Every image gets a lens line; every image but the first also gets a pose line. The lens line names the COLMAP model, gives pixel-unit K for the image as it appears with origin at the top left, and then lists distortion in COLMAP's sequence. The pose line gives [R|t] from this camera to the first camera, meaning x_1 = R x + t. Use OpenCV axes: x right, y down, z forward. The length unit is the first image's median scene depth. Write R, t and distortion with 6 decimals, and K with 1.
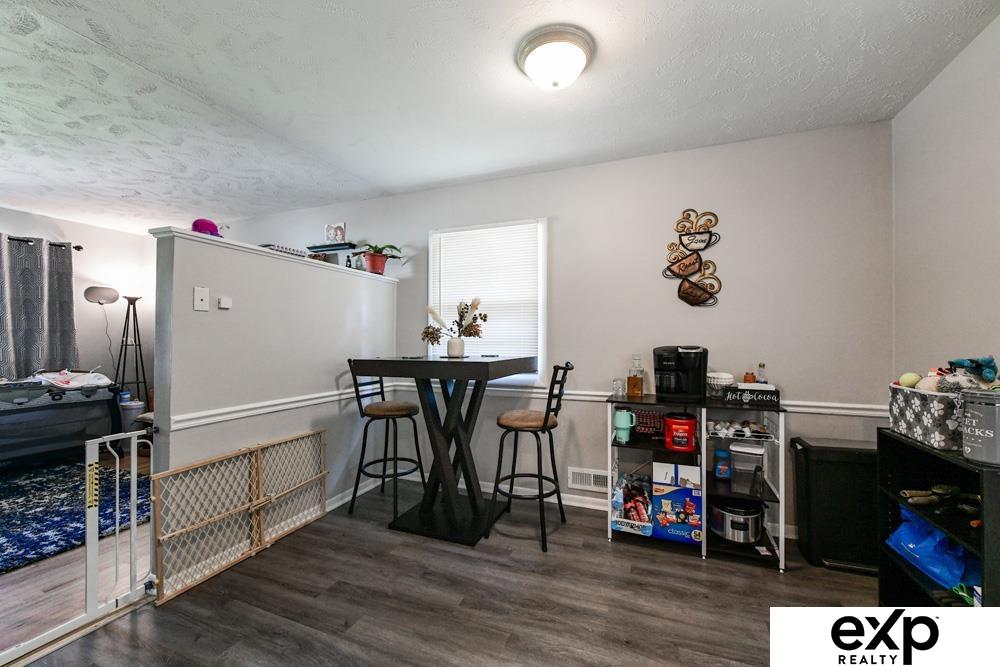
lens RADIAL K [[403.4, 0, 496.7], [0, 403.4, 338.4], [0, 0, 1]] dist [0.000567, -0.000376]
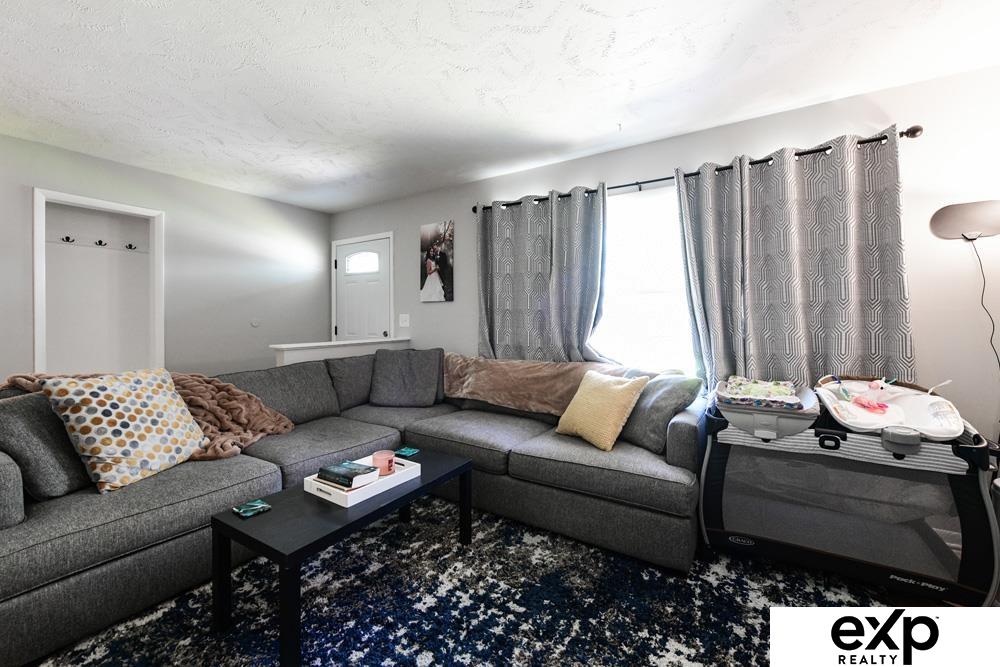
lens RADIAL K [[403.4, 0, 515.7], [0, 403.4, 318.7], [0, 0, 1]] dist [0.000567, -0.000376]
pose [[-0.153169, -0.009007, -0.988159, -0.790809], [0.004242, 0.999943, -0.009772, 0.009835], [0.988191, -0.005689, -0.153123, 0.981928]]
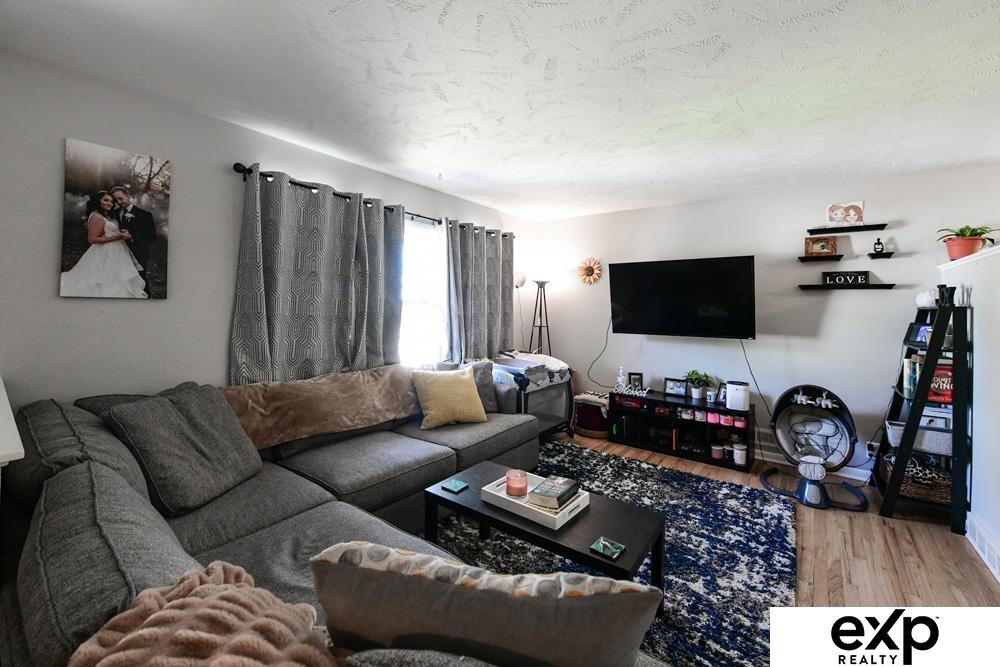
lens RADIAL K [[403.4, 0, 492.8], [0, 403.4, 298.7], [0, 0, 1]] dist [0.000567, -0.000376]
pose [[0.962951, 0.008656, -0.269539, -1.303882], [-0.013631, 0.999769, -0.016591, -0.065418], [0.269333, 0.019650, 0.962847, -0.102752]]
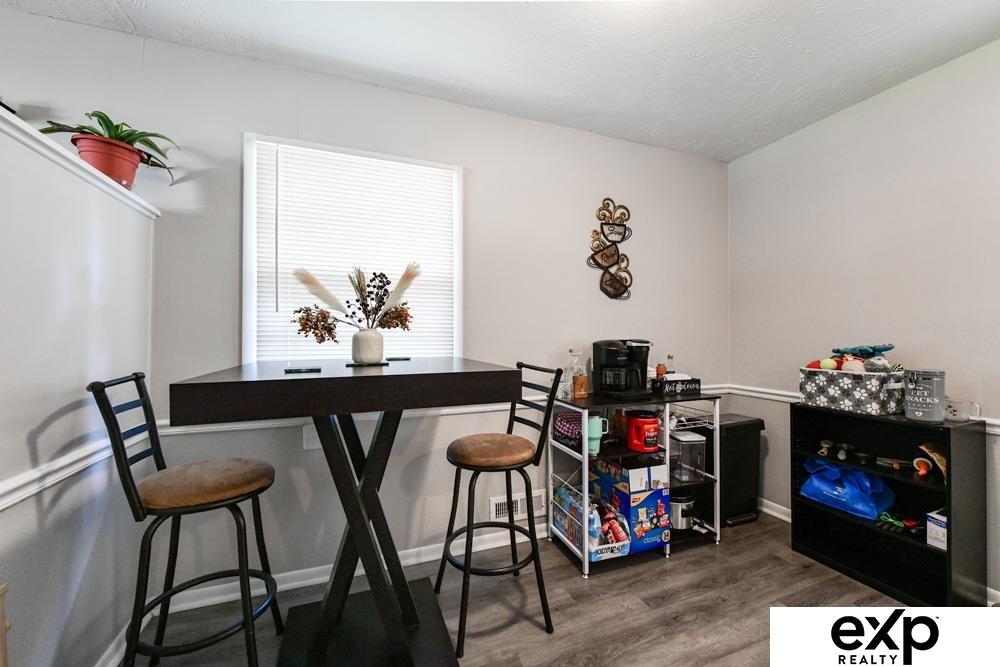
lens RADIAL K [[403.4, 0, 504.4], [0, 403.4, 332.7], [0, 0, 1]] dist [0.000567, -0.000376]
pose [[0.723745, 0.001456, 0.690066, -0.371222], [-0.001333, 0.999999, -0.000712, 0.003194], [-0.690067, -0.000405, 0.723746, 0.471224]]
